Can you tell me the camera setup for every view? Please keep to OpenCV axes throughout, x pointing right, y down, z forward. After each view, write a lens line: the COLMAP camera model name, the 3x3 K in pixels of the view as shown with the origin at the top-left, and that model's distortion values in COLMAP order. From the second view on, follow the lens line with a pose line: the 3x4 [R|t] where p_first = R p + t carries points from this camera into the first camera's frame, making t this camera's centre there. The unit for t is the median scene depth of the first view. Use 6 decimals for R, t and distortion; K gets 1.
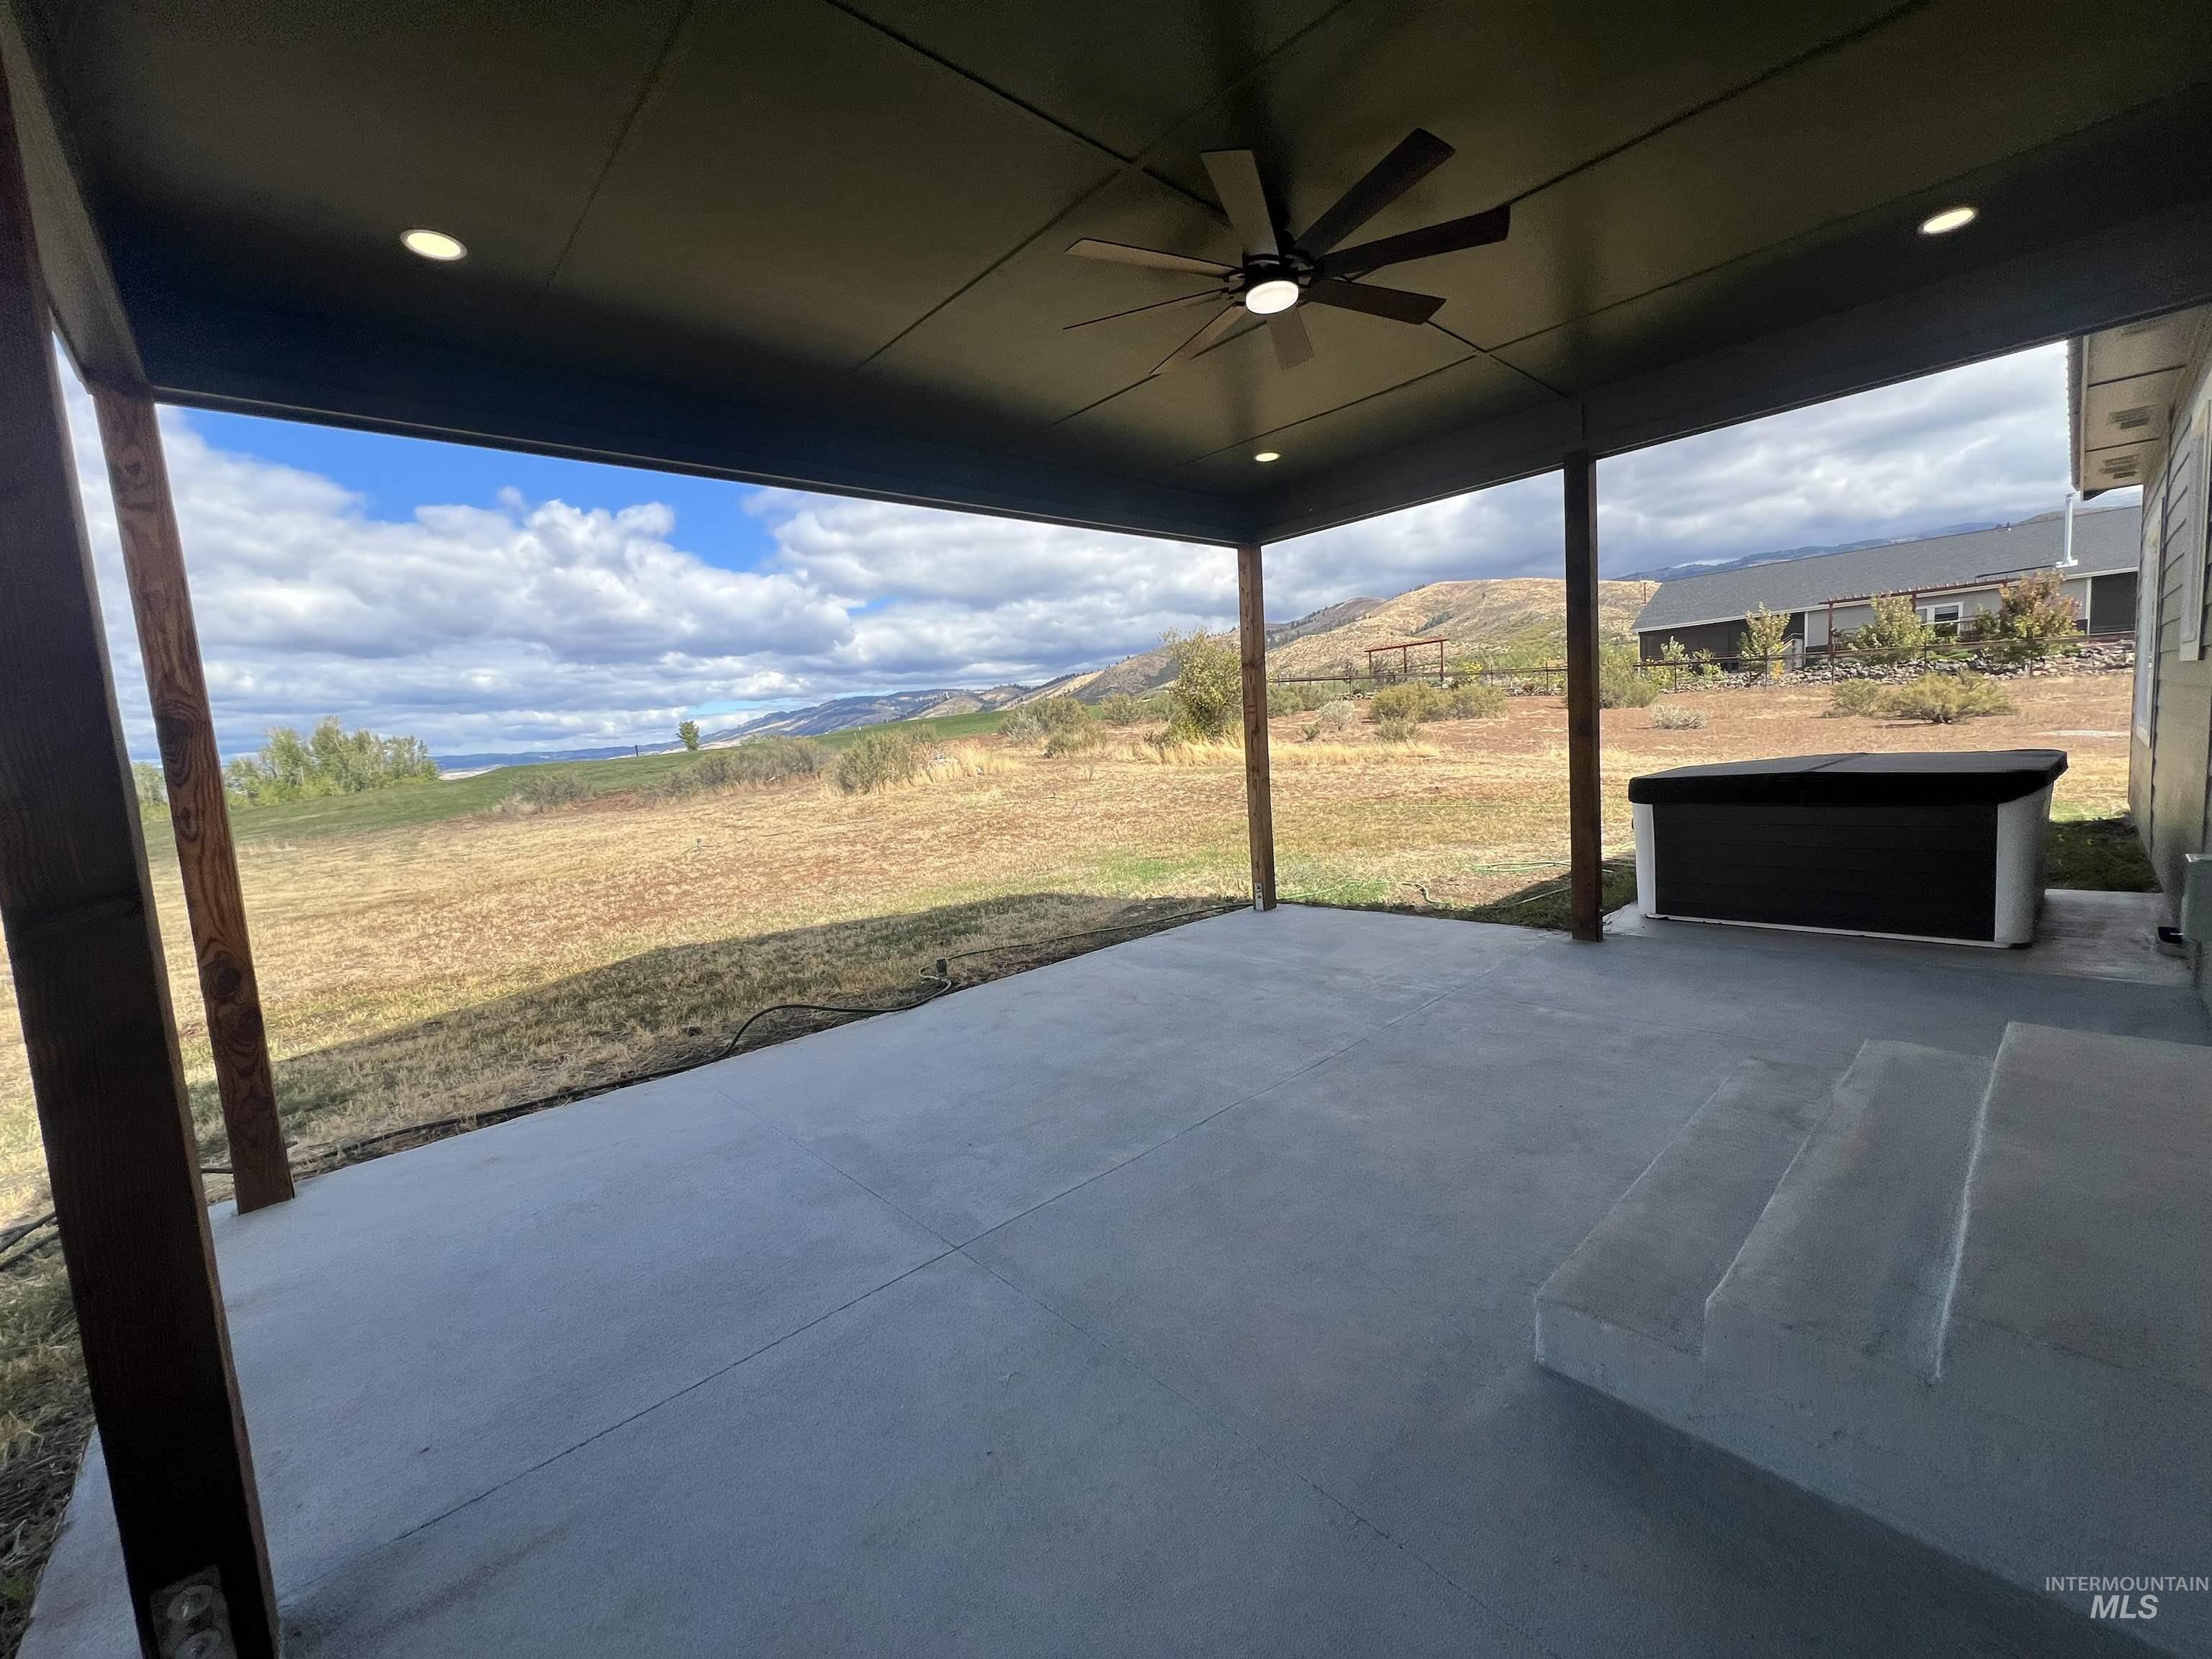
lens RADIAL K [[885.0, 0, 1109.4], [0, 885.0, 831.3], [0, 0, 1]] dist [0.000252, -0.000033]
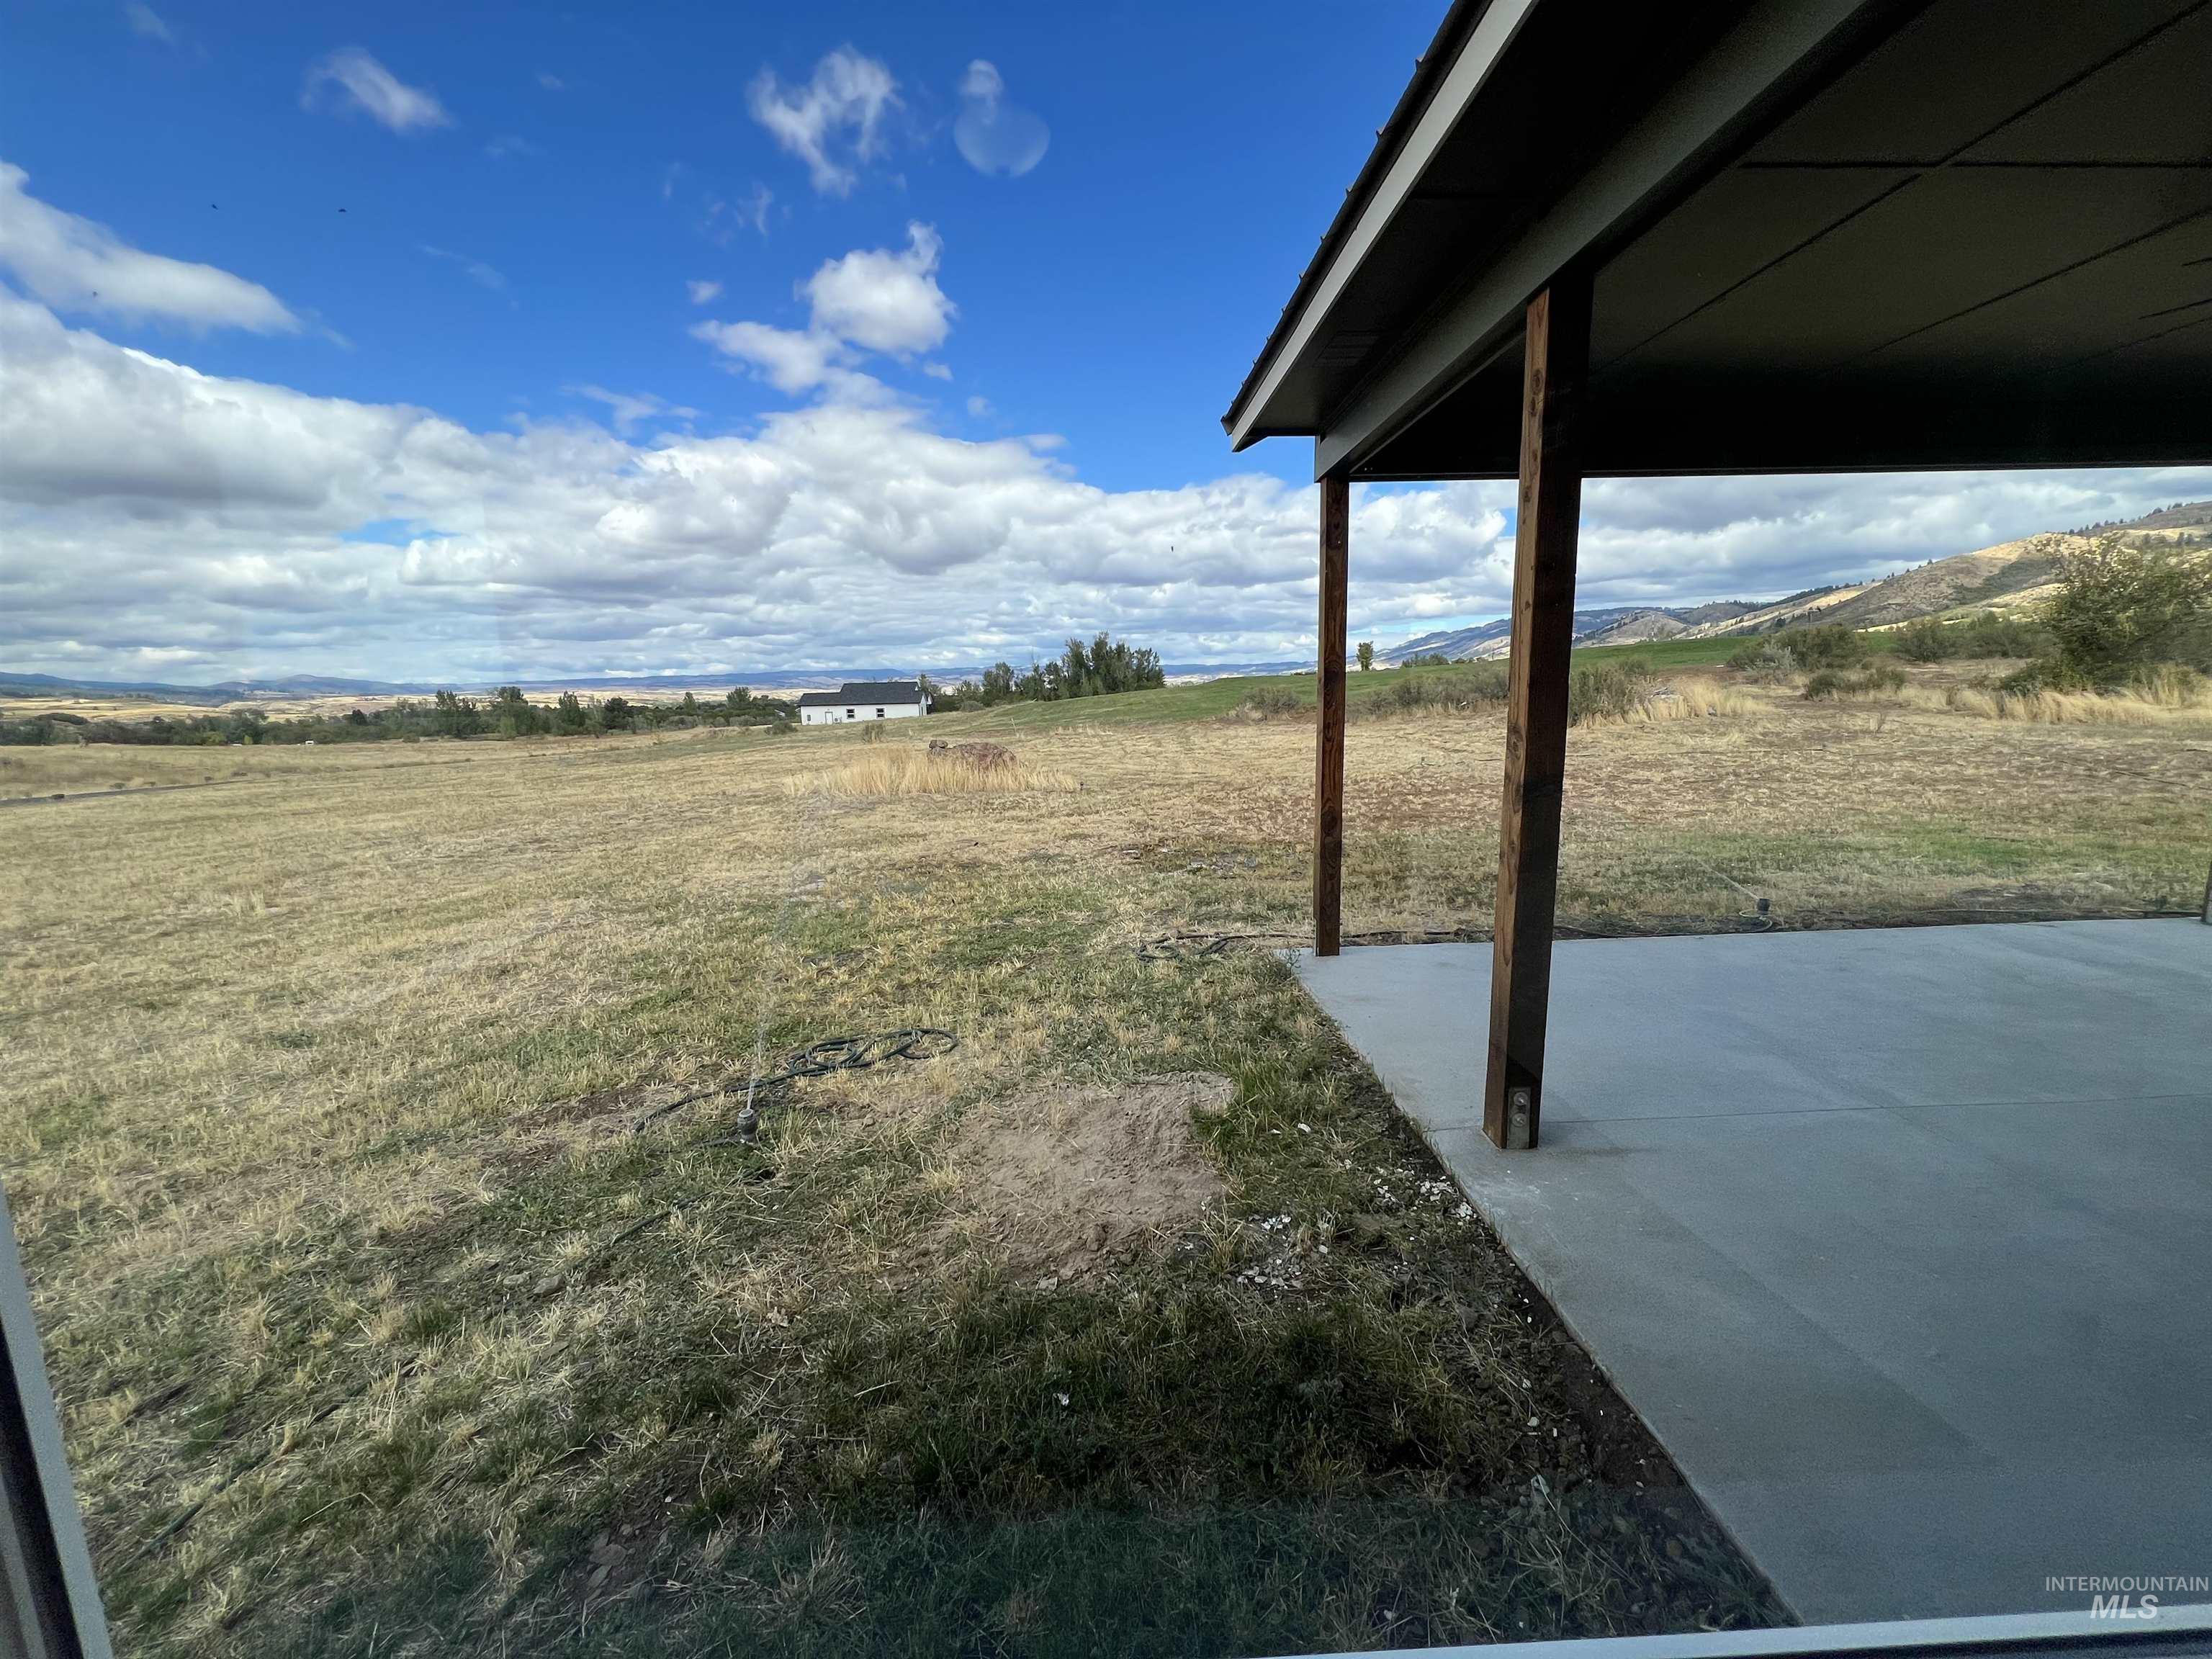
lens RADIAL K [[885.0, 0, 1109.4], [0, 885.0, 831.3], [0, 0, 1]] dist [0.000252, -0.000033]
pose [[0.761479, 0.154653, -0.629470, -0.026224], [-0.098577, 0.987454, 0.123356, 0.001257], [0.640650, -0.031882, 0.767171, -0.069231]]
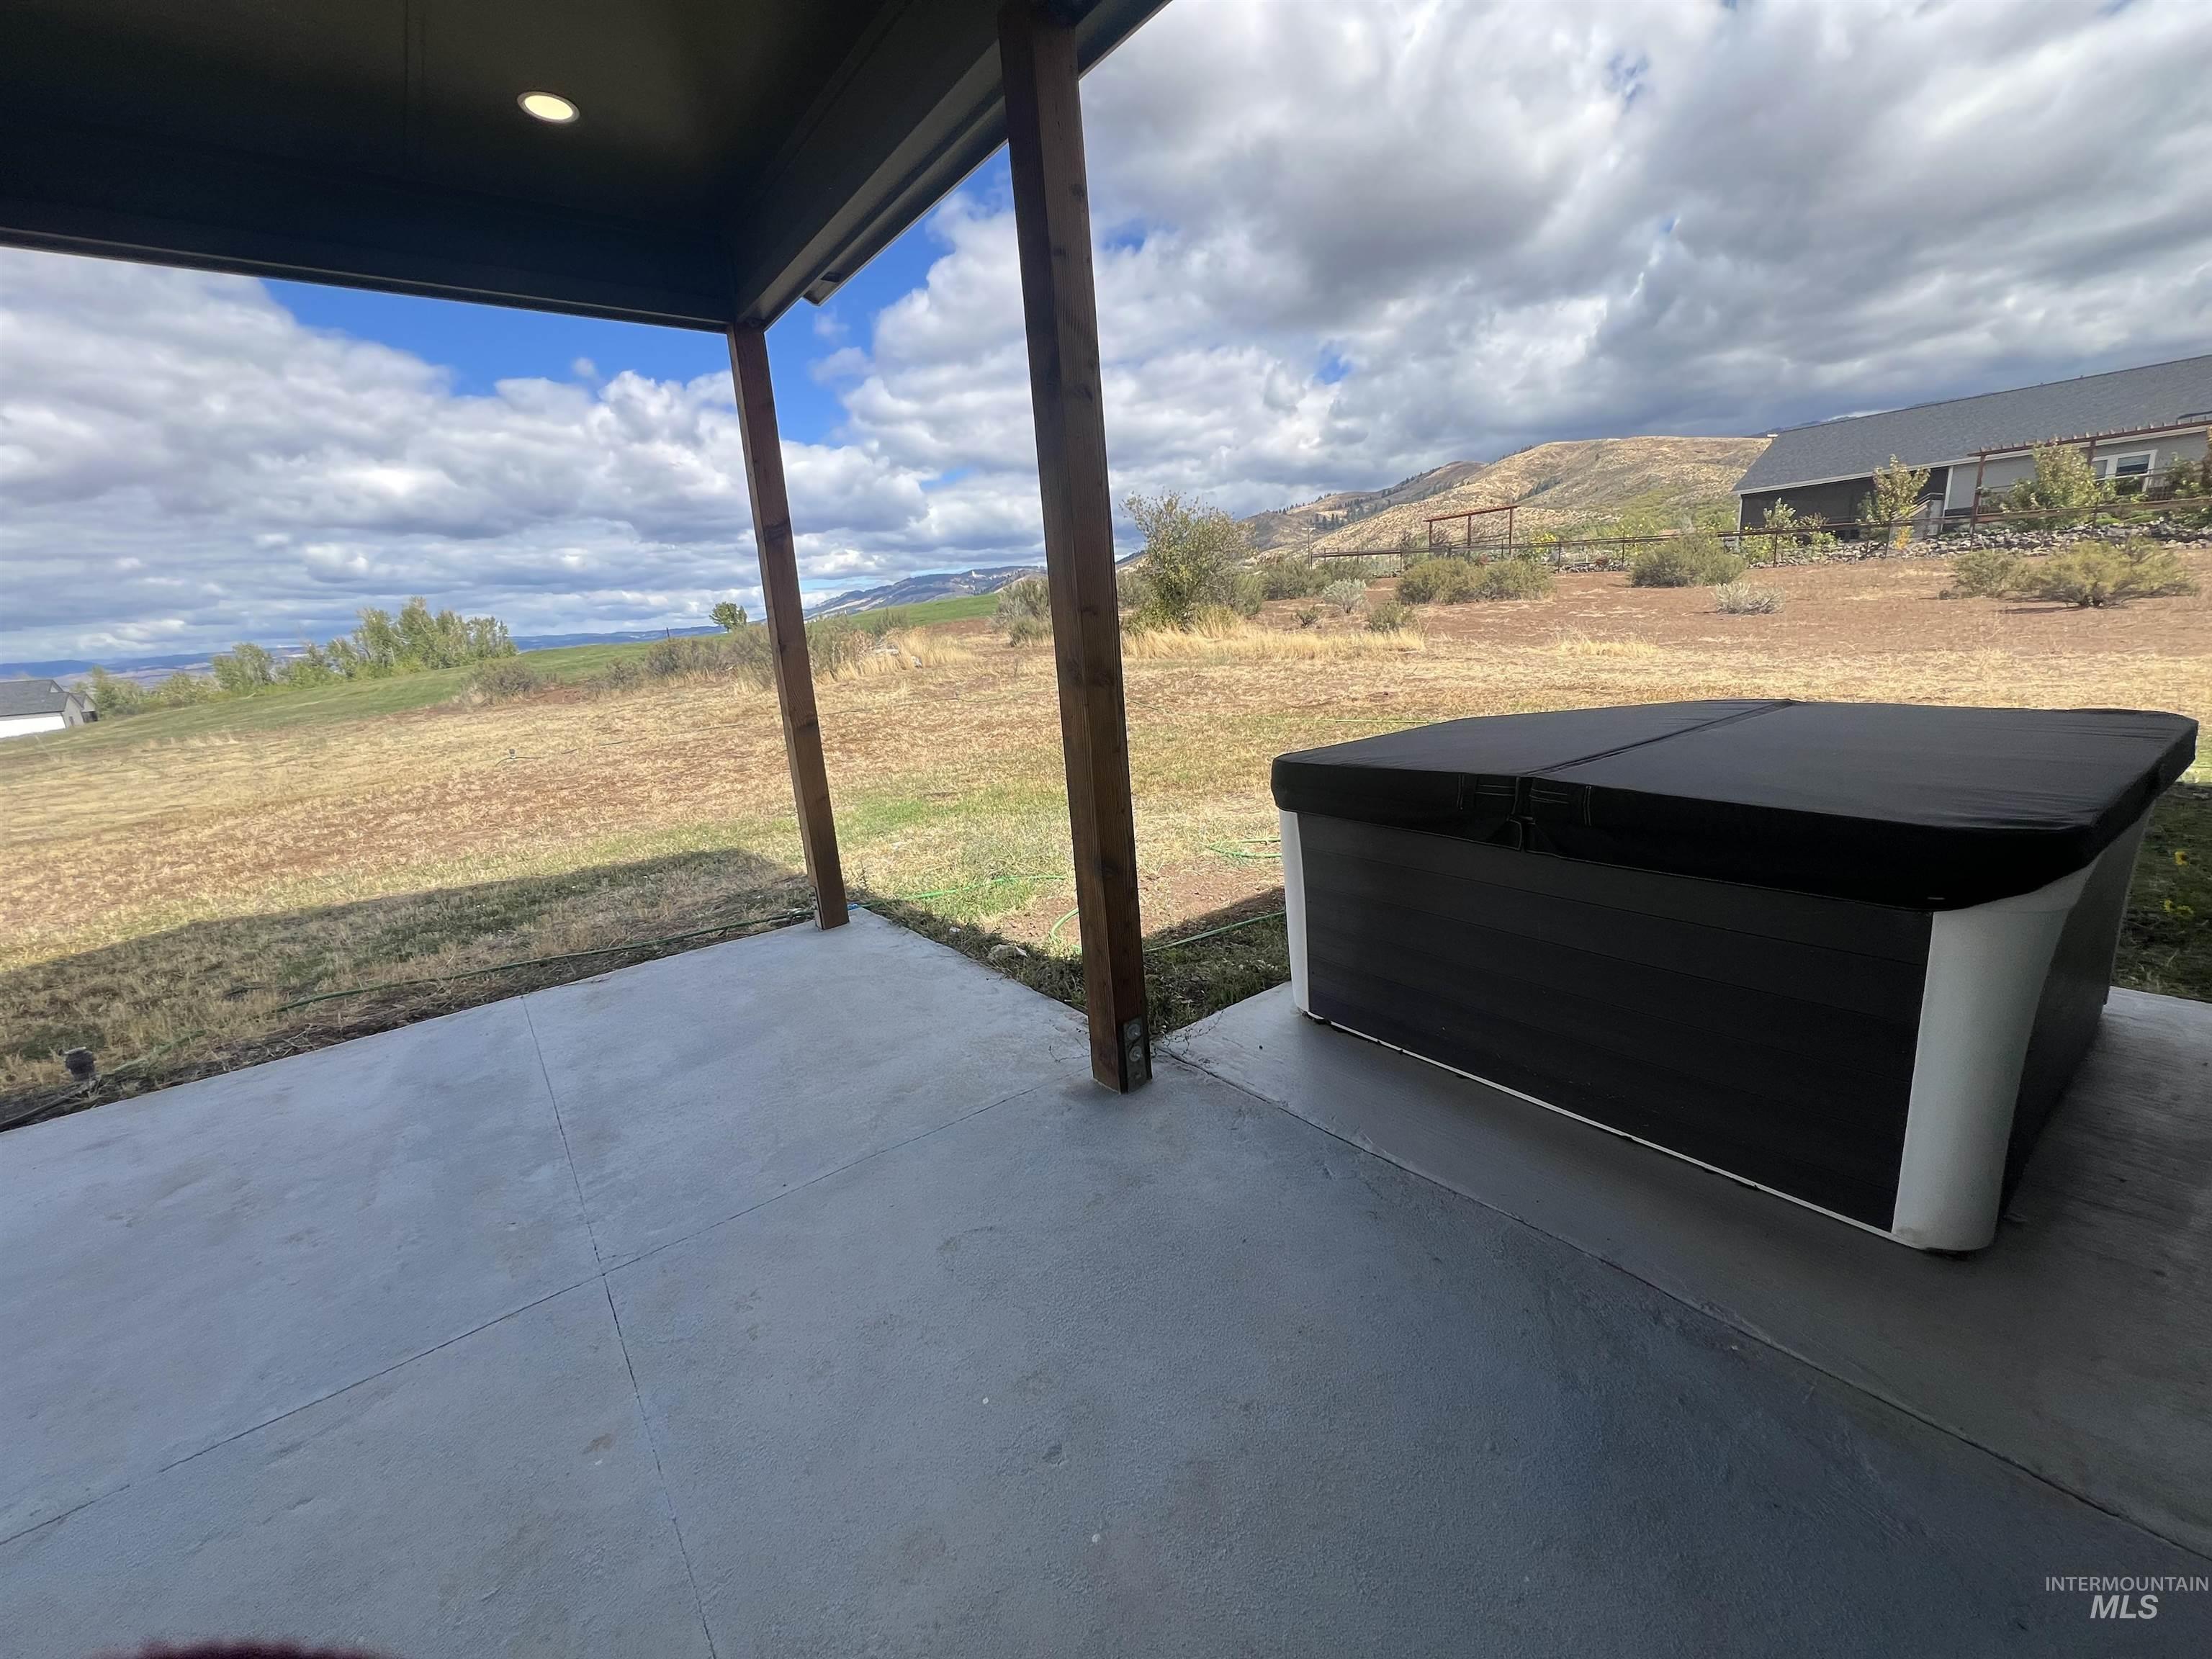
lens RADIAL K [[885.0, 0, 1109.4], [0, 885.0, 831.3], [0, 0, 1]] dist [0.000252, -0.000033]
pose [[0.996461, 0.018443, -0.082012, 0.113207], [-0.007424, 0.991131, 0.132679, -0.017991], [0.083732, -0.131601, 0.987760, 0.100112]]
